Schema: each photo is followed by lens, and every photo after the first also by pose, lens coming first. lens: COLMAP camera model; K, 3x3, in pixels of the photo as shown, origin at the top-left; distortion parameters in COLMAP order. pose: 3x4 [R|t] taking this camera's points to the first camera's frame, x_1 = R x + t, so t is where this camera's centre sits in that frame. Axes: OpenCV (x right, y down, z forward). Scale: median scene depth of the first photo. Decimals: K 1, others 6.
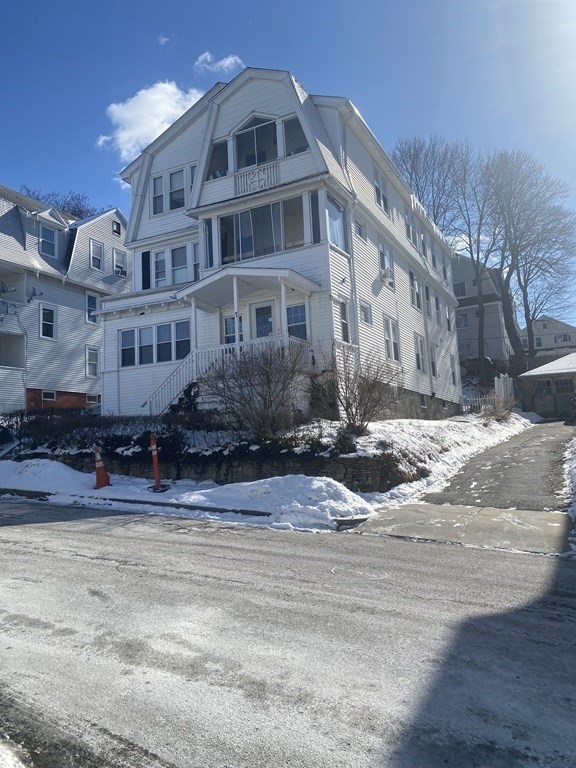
lens RADIAL K [[578.9, 0, 288.0], [0, 578.9, 384.0], [0, 0, 1]] dist [0.084569, -0.187983]
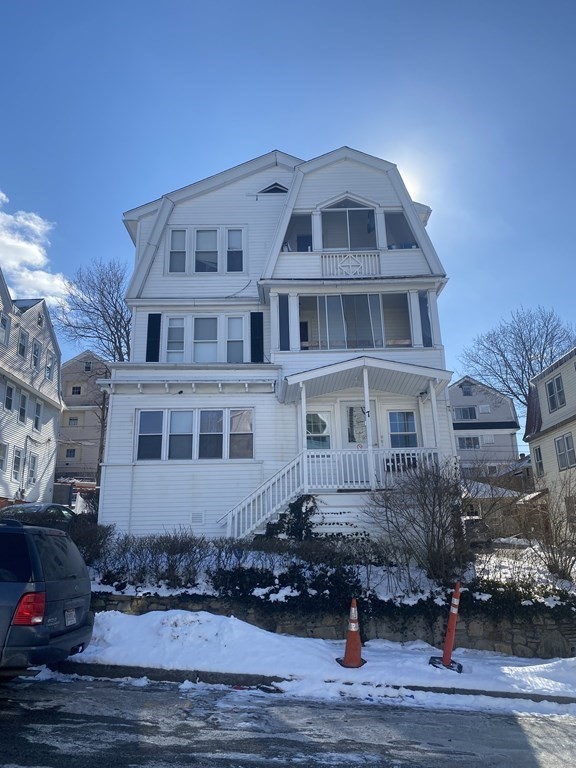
lens RADIAL K [[578.9, 0, 288.0], [0, 578.9, 384.0], [0, 0, 1]] dist [0.084569, -0.187983]
pose [[0.893032, 0.157794, 0.421421, -0.481911], [-0.079593, 0.977126, -0.197203, 0.006896], [-0.442899, 0.142567, 0.885164, 0.291663]]
